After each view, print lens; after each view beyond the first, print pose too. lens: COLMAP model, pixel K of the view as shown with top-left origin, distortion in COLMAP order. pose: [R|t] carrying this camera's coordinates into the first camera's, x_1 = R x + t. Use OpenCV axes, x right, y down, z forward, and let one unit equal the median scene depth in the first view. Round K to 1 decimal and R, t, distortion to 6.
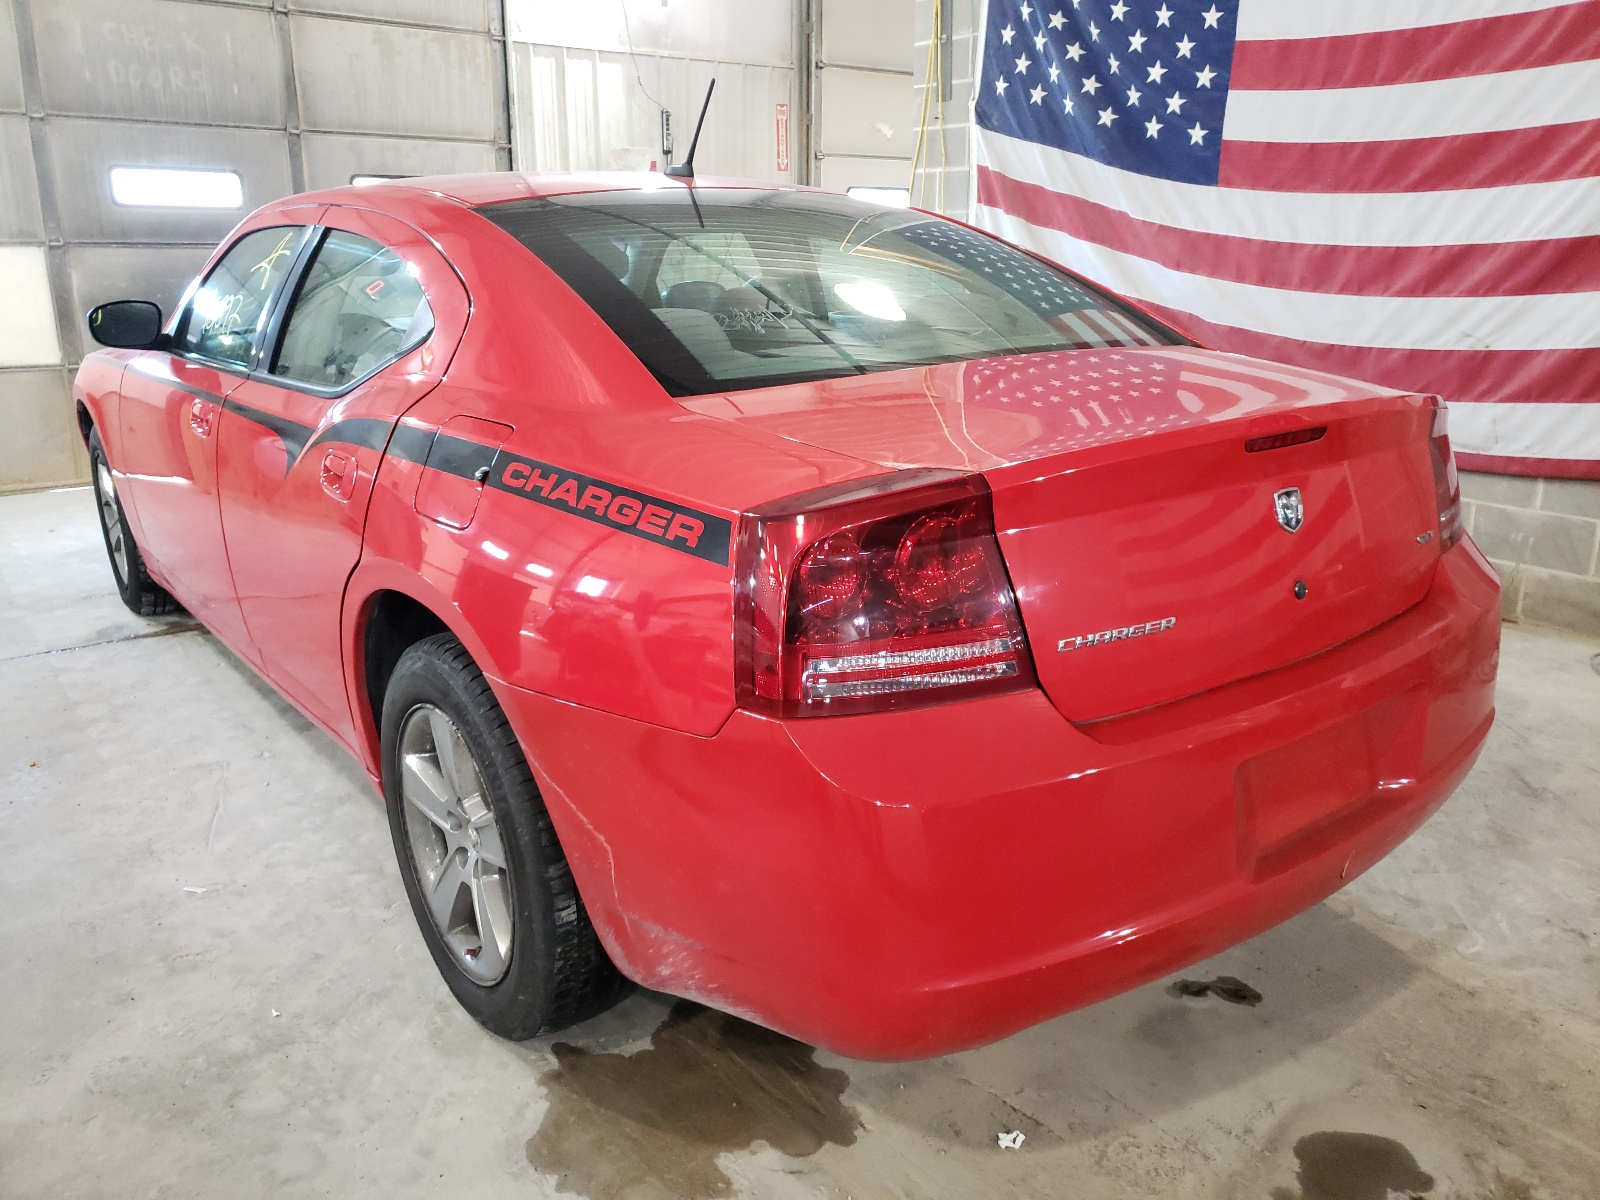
lens RADIAL K [[1299.5, 0, 811.0], [0, 1299.5, 600.5], [0, 0, 1]] dist [-0.008103, 0.047190]
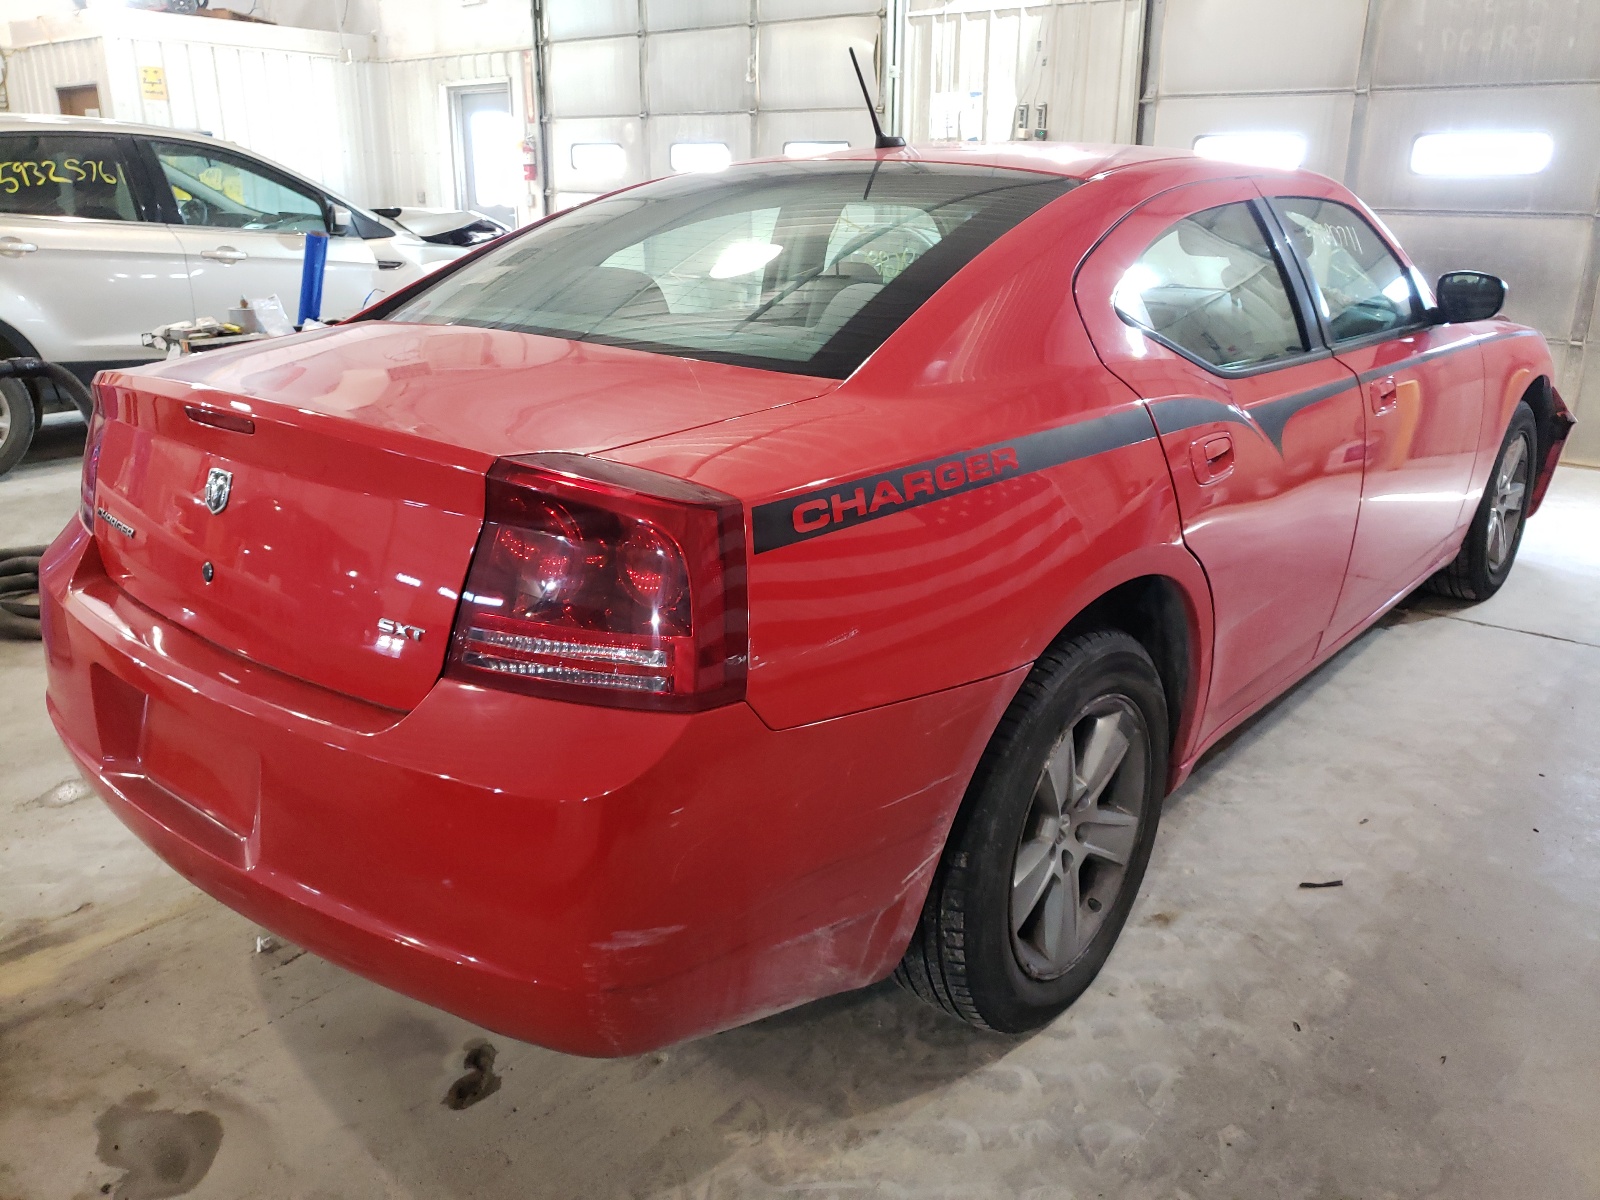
lens RADIAL K [[1299.5, 0, 811.4], [0, 1299.5, 589.6], [0, 0, 1]] dist [-0.008103, 0.047190]
pose [[0.183255, 0.299778, -0.936243, 1.263149], [-0.284225, 0.927854, 0.241459, -0.329698], [0.941081, 0.221856, 0.255238, 1.074552]]
